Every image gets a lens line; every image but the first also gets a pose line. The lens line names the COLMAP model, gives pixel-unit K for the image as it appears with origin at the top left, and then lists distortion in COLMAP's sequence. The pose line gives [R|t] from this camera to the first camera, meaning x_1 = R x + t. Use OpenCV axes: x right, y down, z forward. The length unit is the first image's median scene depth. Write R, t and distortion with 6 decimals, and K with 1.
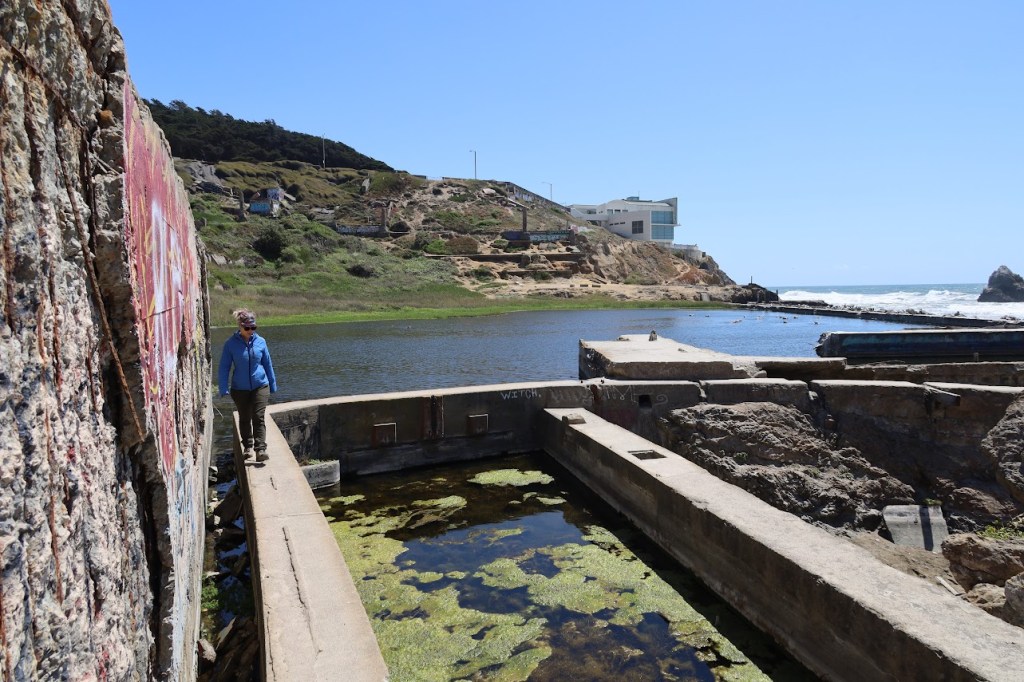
lens RADIAL K [[714.1, 0, 512.2], [0, 714.1, 340.0], [0, 0, 1]] dist [0.000884, 0.002188]
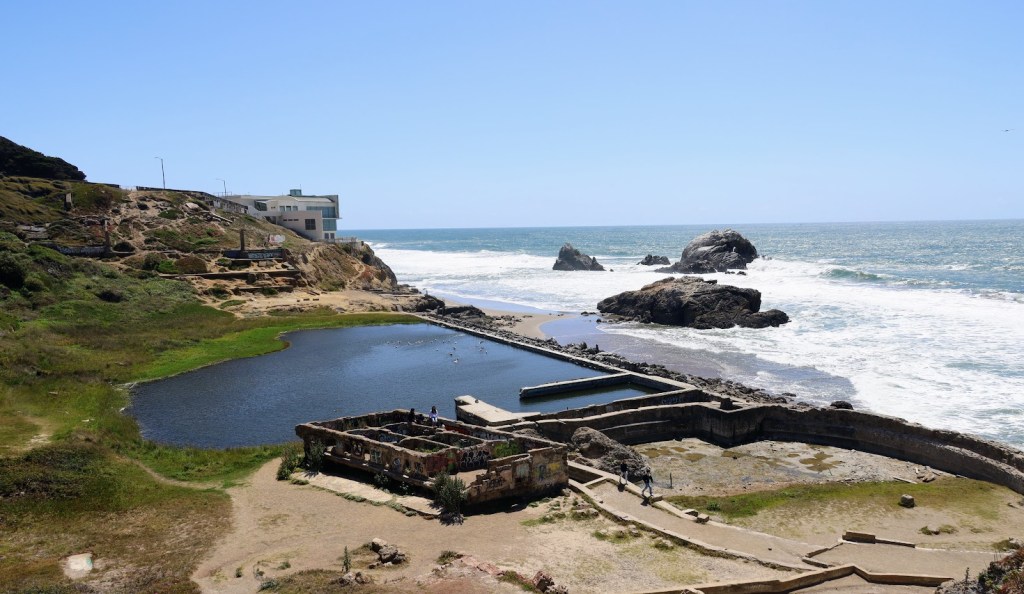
lens RADIAL K [[773.9, 0, 512.5], [0, 773.9, 297.2], [0, 0, 1]] dist [-0.005566, 0.000907]
pose [[0.862323, -0.055790, 0.503276, -0.253680], [0.037766, 0.998230, 0.045949, -0.115141], [-0.504948, -0.020616, 0.862903, -0.370398]]
